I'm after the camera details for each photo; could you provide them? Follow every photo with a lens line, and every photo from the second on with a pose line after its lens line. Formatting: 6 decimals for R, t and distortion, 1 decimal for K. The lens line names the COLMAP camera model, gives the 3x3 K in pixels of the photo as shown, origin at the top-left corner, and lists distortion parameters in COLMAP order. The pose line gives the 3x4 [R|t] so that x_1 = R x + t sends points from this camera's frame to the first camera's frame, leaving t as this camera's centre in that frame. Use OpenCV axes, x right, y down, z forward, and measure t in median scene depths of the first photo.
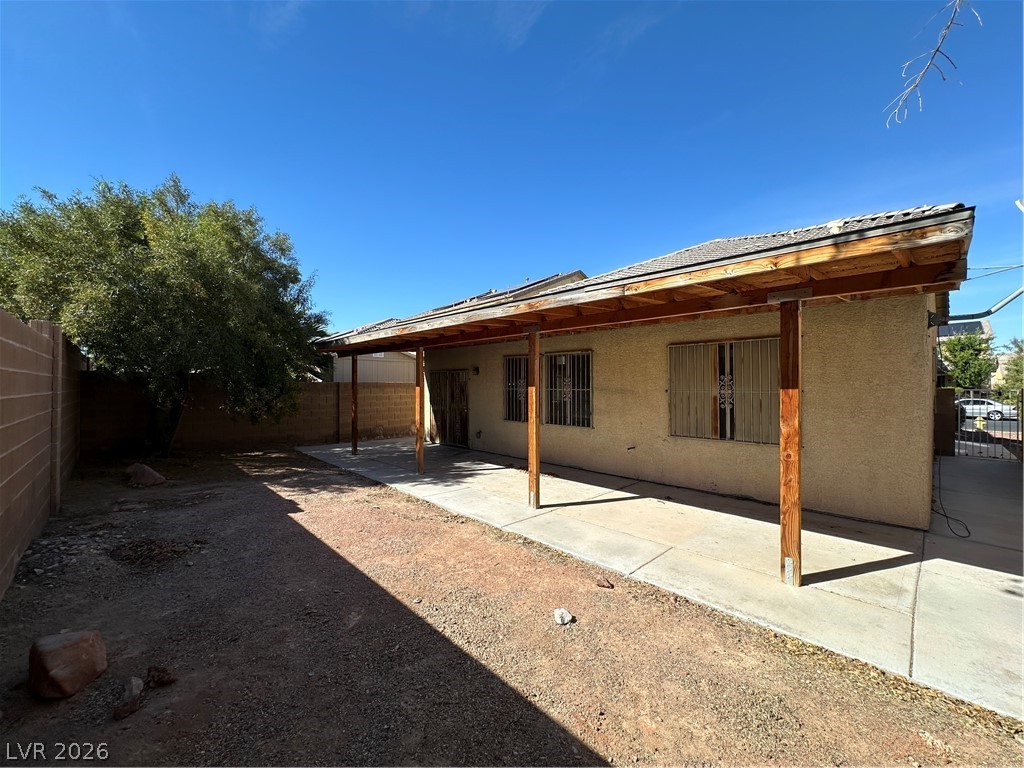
lens RADIAL K [[408.2, 0, 515.5], [0, 408.2, 383.5], [0, 0, 1]] dist [-0.003555, 0.000882]
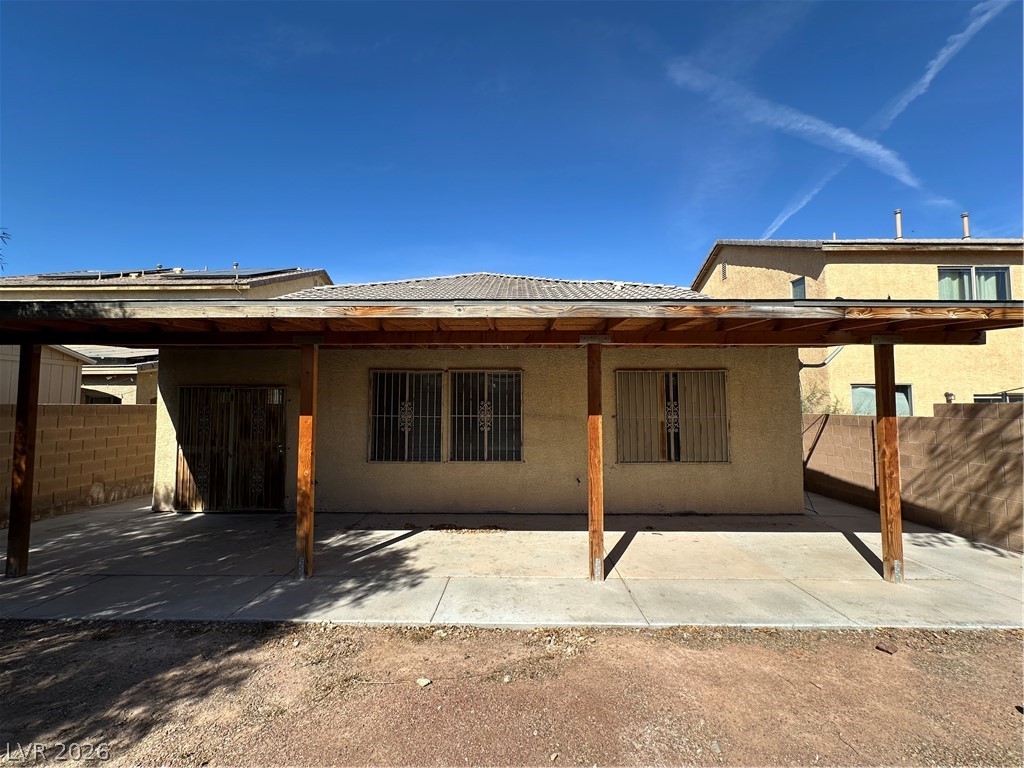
lens RADIAL K [[408.2, 0, 511.9], [0, 408.2, 382.6], [0, 0, 1]] dist [-0.003555, 0.000882]
pose [[0.705599, 0.042553, 0.707333, -0.504634], [-0.004617, 0.998450, -0.055460, -0.008021], [-0.708596, 0.035867, 0.704702, 0.488664]]
